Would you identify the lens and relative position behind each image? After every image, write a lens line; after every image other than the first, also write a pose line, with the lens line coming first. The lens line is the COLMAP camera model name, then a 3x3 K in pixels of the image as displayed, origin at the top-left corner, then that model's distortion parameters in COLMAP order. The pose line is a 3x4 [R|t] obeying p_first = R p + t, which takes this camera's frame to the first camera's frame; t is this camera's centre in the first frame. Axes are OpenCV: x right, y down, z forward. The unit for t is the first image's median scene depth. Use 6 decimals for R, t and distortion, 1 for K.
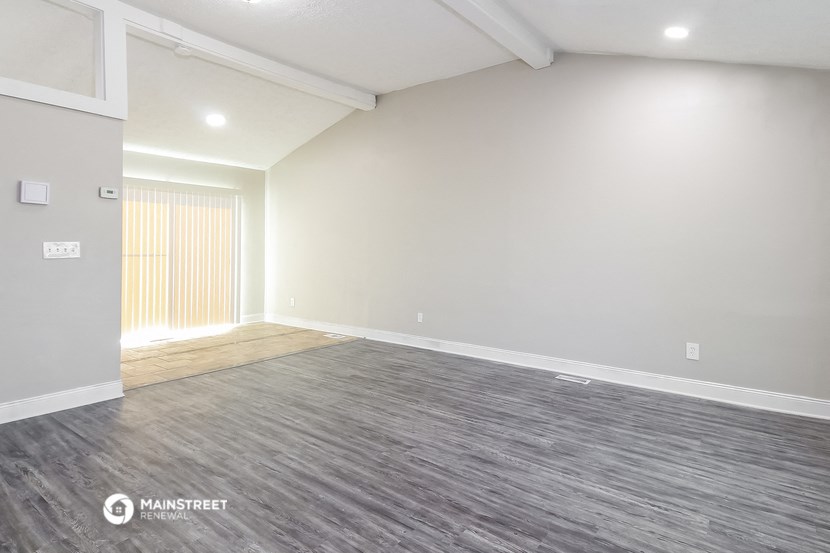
lens RADIAL K [[450.1, 0, 424.3], [0, 450.1, 238.4], [0, 0, 1]] dist [0.023516, -0.014325]
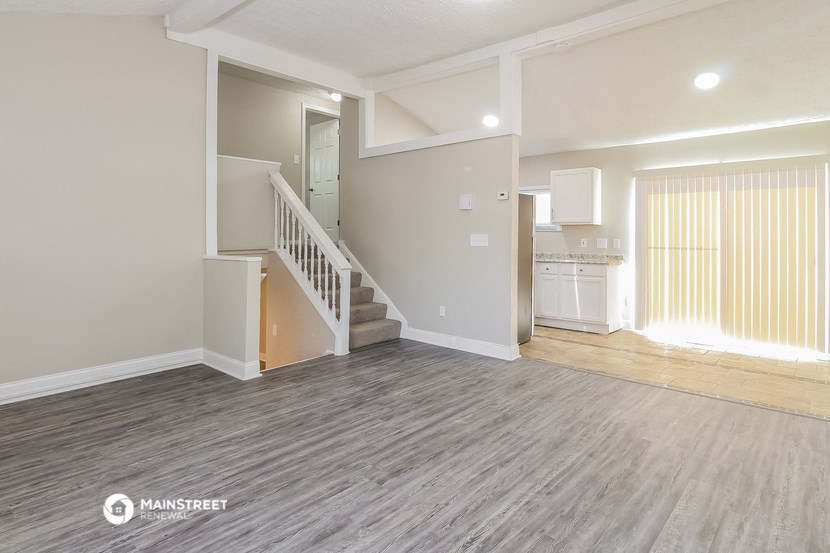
lens RADIAL K [[465.8, 0, 425.1], [0, 465.8, 239.1], [0, 0, 1]] dist [-0.000559, -0.014268]
pose [[-0.071805, -0.000135, -0.997419, 0.784971], [0.013522, 0.999908, -0.001108, 0.024451], [0.997327, -0.013567, -0.071797, 1.123640]]
